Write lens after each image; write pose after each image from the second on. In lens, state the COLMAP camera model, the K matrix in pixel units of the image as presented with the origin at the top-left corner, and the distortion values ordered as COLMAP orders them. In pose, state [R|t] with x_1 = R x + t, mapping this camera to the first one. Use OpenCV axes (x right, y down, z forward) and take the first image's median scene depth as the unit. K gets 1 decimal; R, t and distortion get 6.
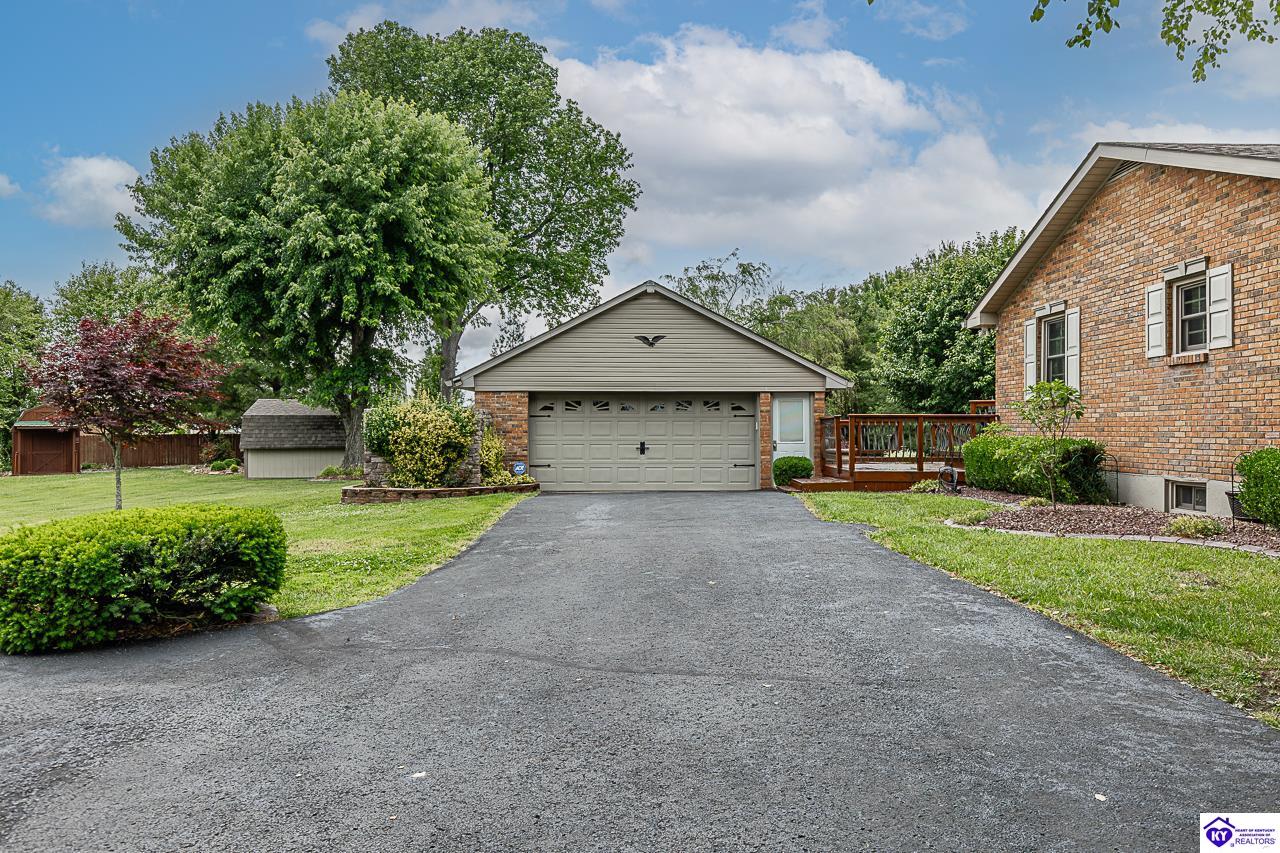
lens RADIAL K [[887.4, 0, 641.0], [0, 887.4, 426.7], [0, 0, 1]] dist [0.002772, 0.000792]
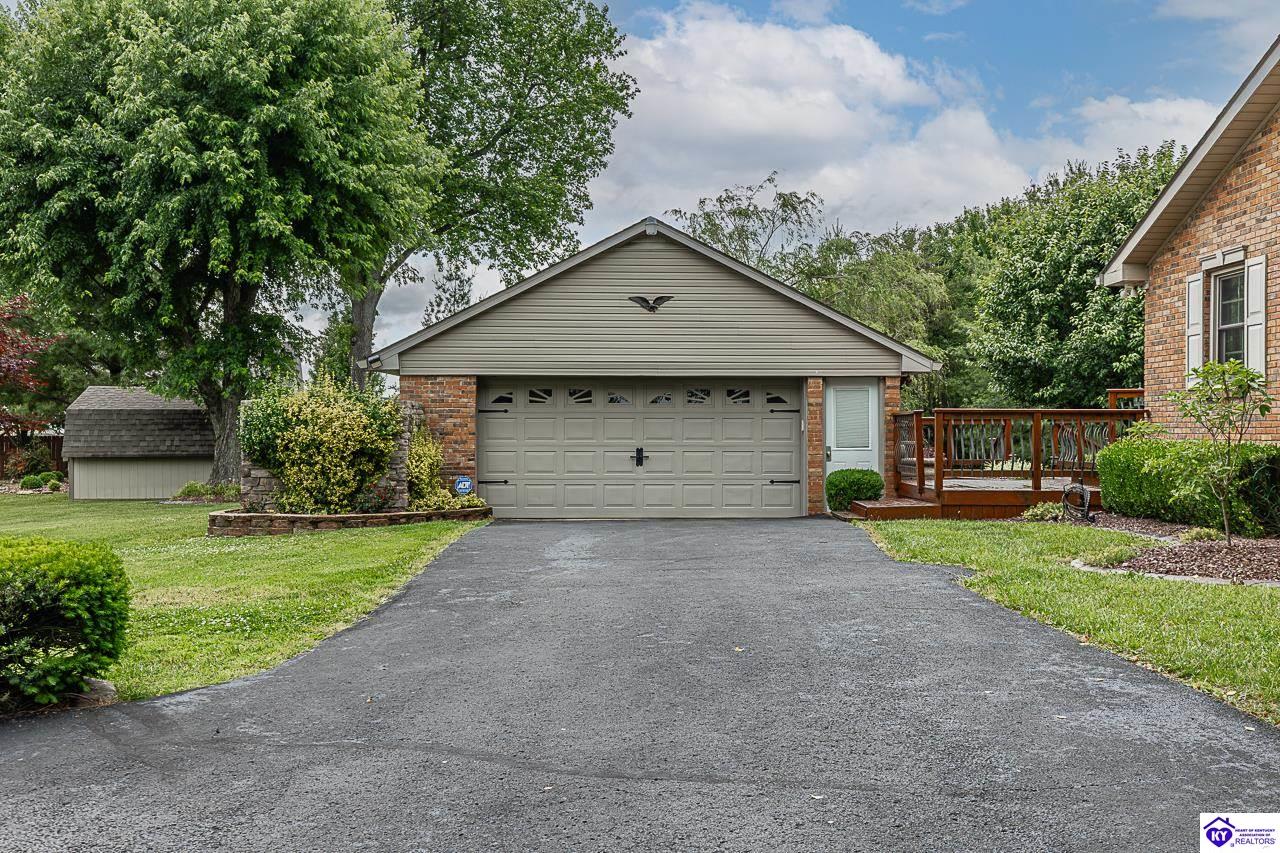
lens RADIAL K [[1281.3, 0, 638.4], [0, 1281.3, 426.2], [0, 0, 1]] dist [0.003321, 0.000000]
pose [[0.999999, 0.000905, 0.000932, -0.000063], [-0.000905, 1.000000, -0.000014, 0.000008], [-0.000932, 0.000013, 1.000000, -0.008743]]
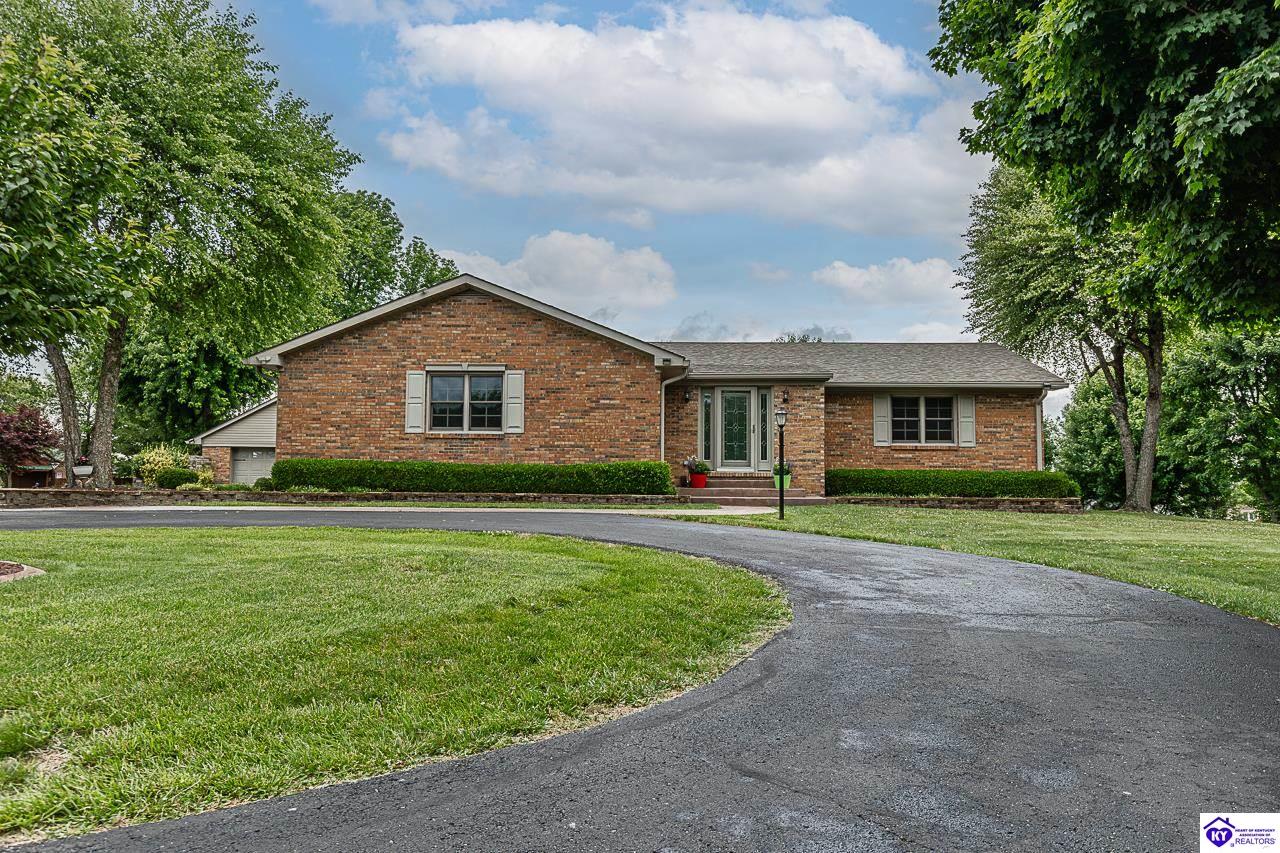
lens RADIAL K [[887.4, 0, 641.8], [0, 887.4, 425.7], [0, 0, 1]] dist [0.002772, 0.000792]
pose [[0.999213, 0.006692, -0.039101, 0.620977], [-0.009381, 0.997572, -0.069009, 0.028375], [0.038545, 0.069322, 0.996849, -0.641703]]
